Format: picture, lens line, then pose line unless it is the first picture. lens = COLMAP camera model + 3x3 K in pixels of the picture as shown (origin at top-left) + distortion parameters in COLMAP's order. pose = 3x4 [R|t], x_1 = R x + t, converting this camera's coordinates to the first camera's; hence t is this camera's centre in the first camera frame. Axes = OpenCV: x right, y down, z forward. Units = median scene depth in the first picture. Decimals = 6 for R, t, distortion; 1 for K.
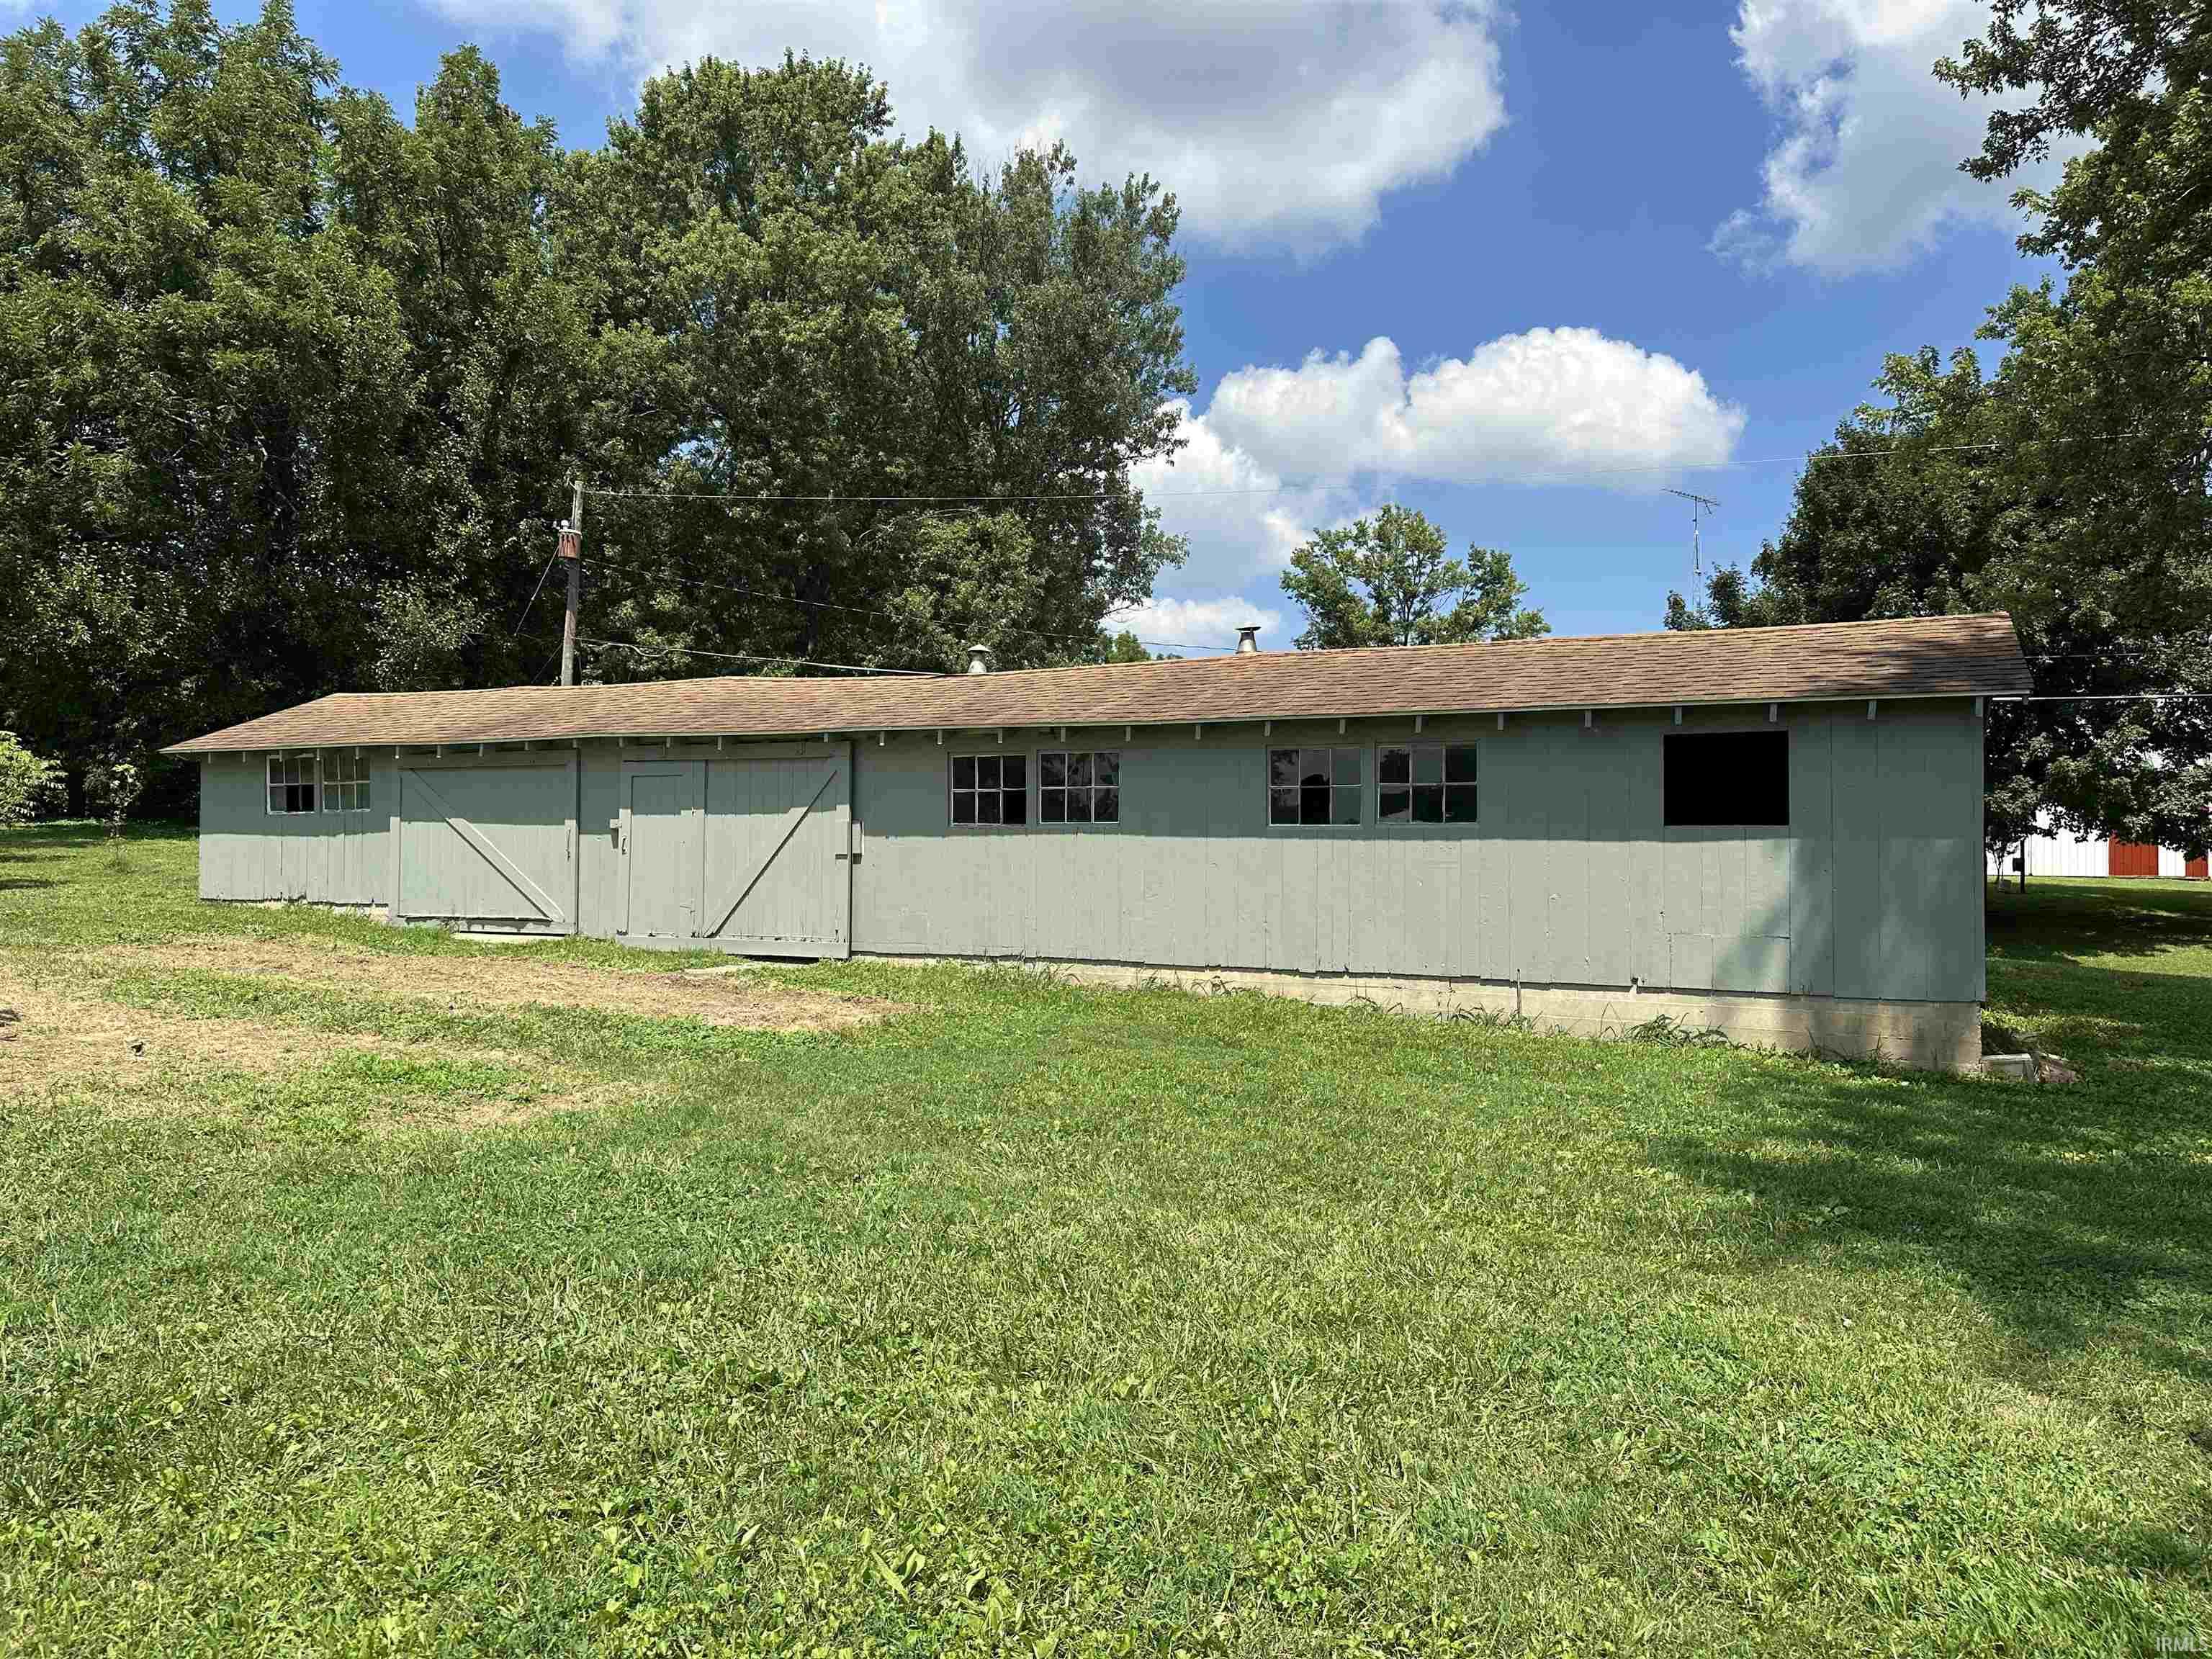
lens RADIAL K [[1537.4, 0, 1106.0], [0, 1537.4, 829.5], [0, 0, 1]] dist [0.178624, -0.287507]
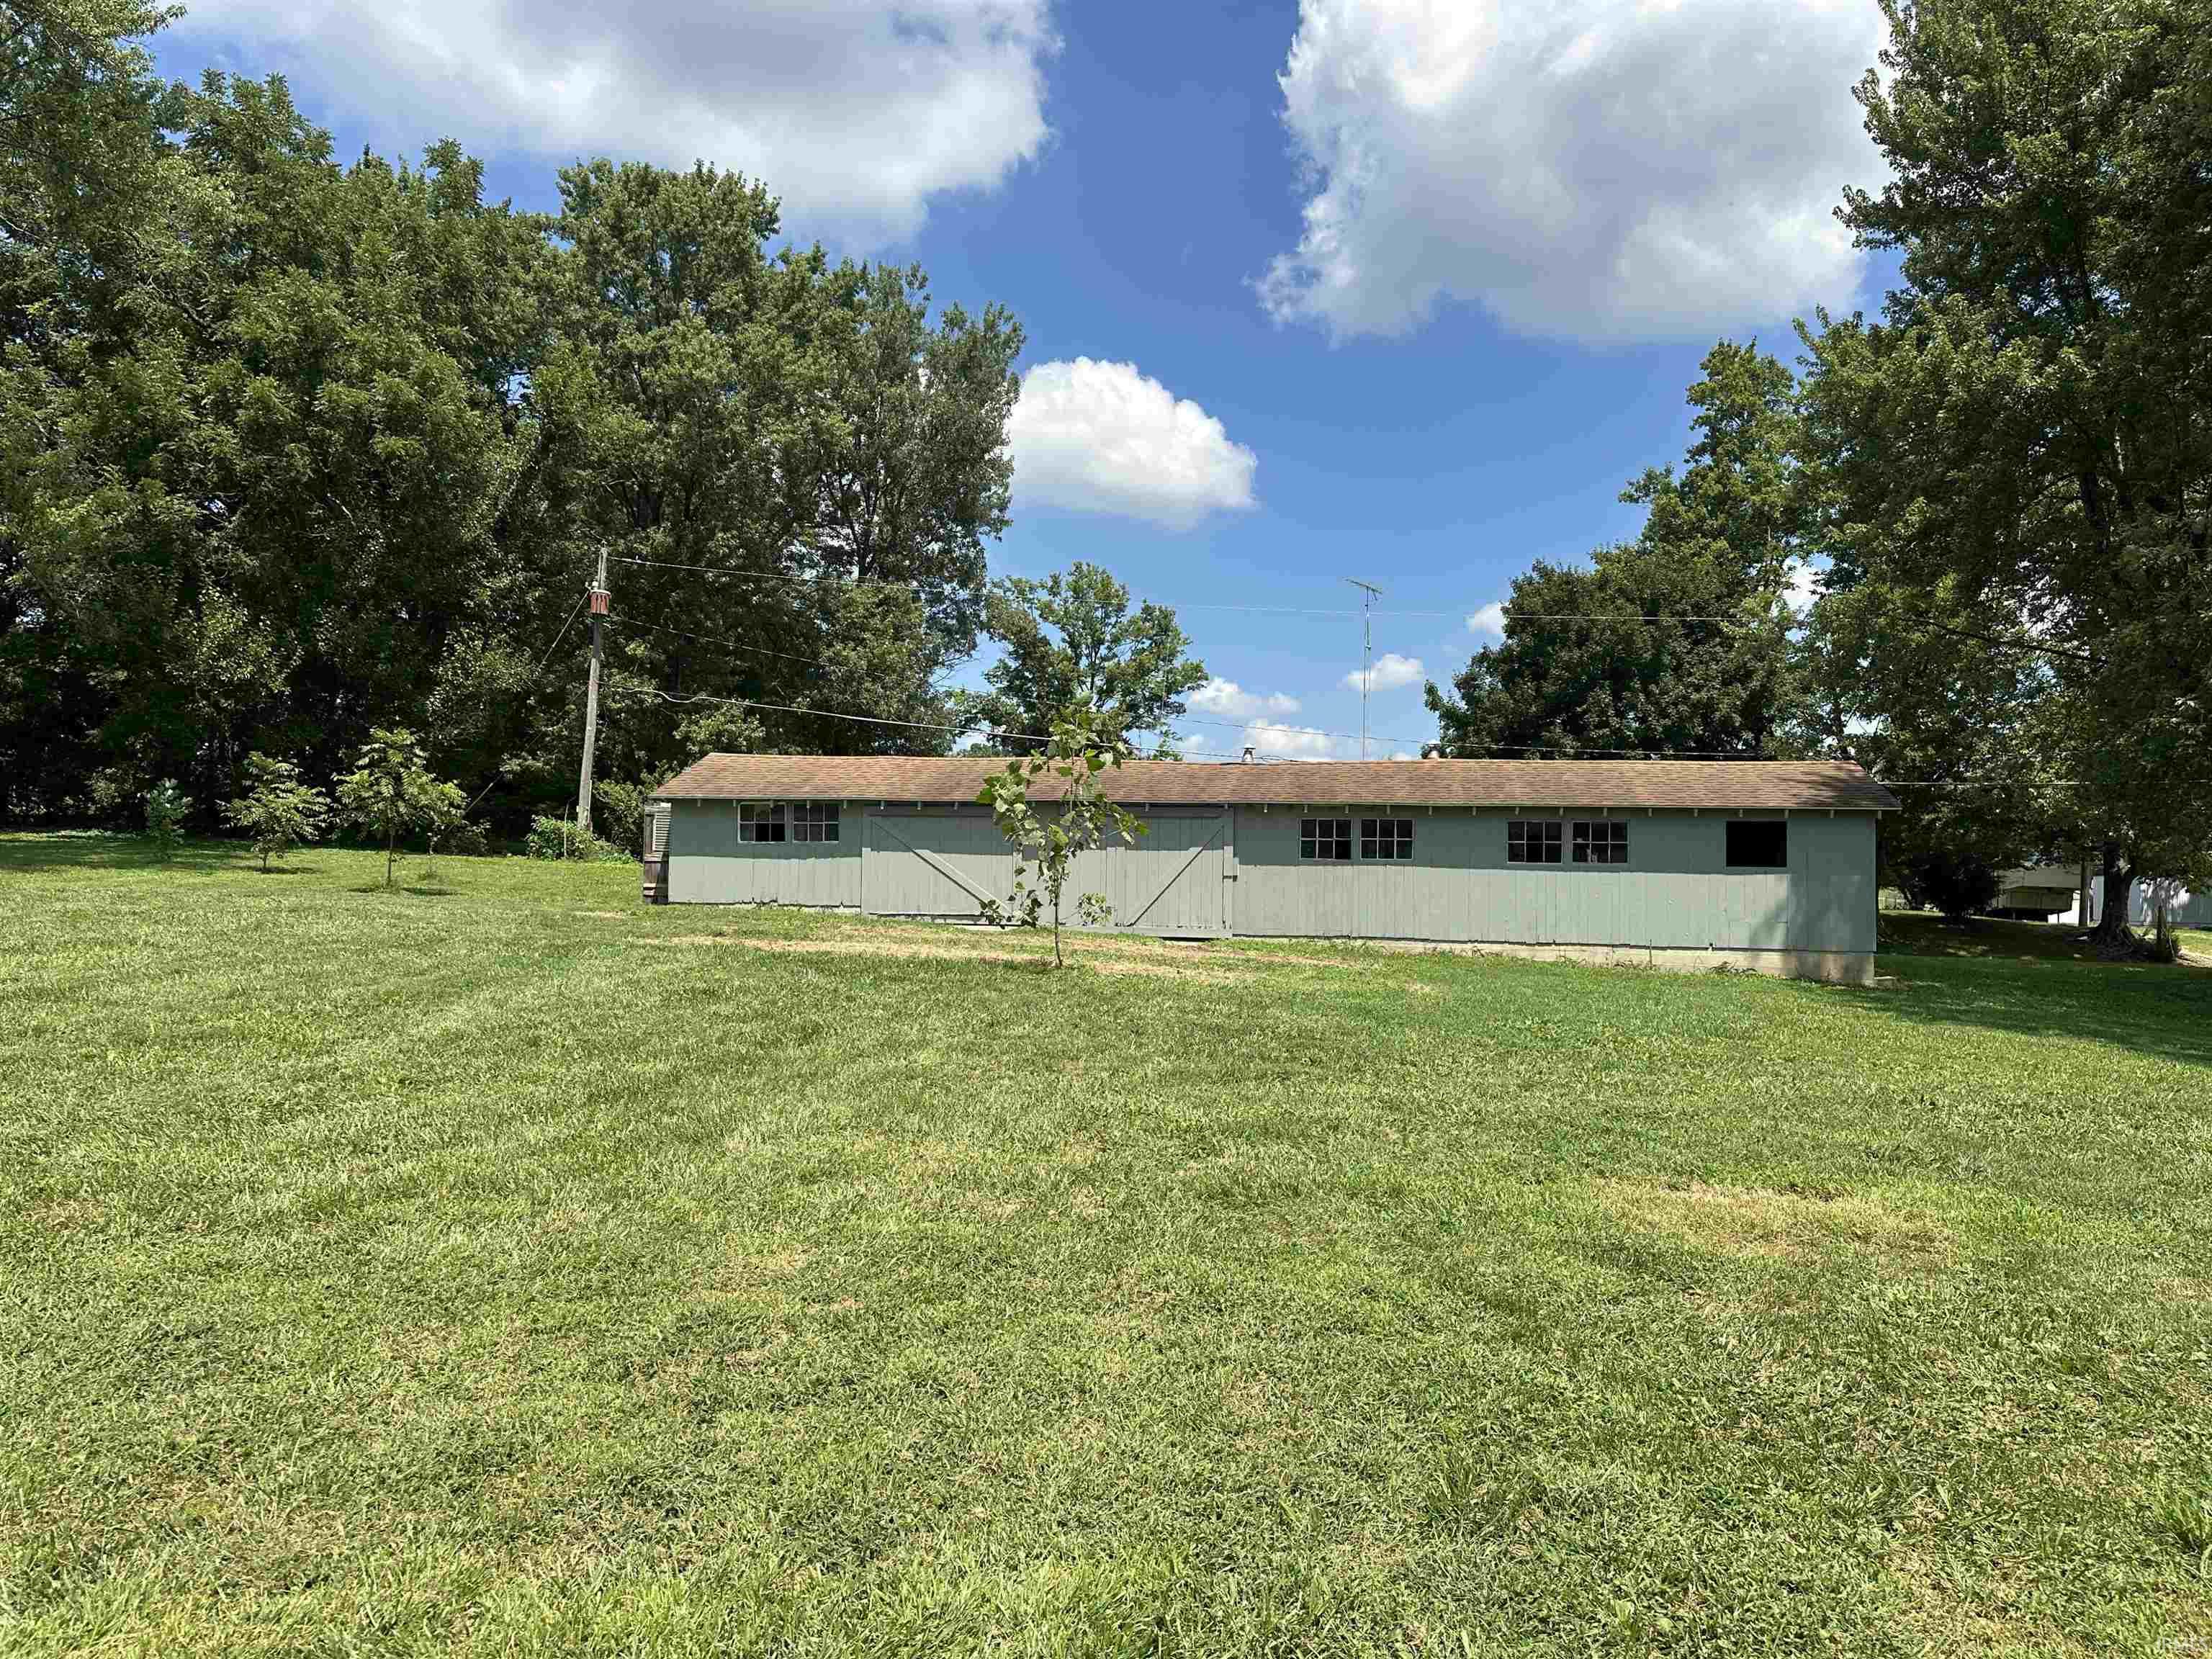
lens RADIAL K [[1537.4, 0, 1106.0], [0, 1537.4, 829.5], [0, 0, 1]] dist [0.178624, -0.287507]
pose [[0.957269, 0.014965, 0.288810, -0.691648], [-0.012874, 0.999875, -0.009141, -0.015123], [-0.288911, 0.005032, 0.957343, -0.487555]]
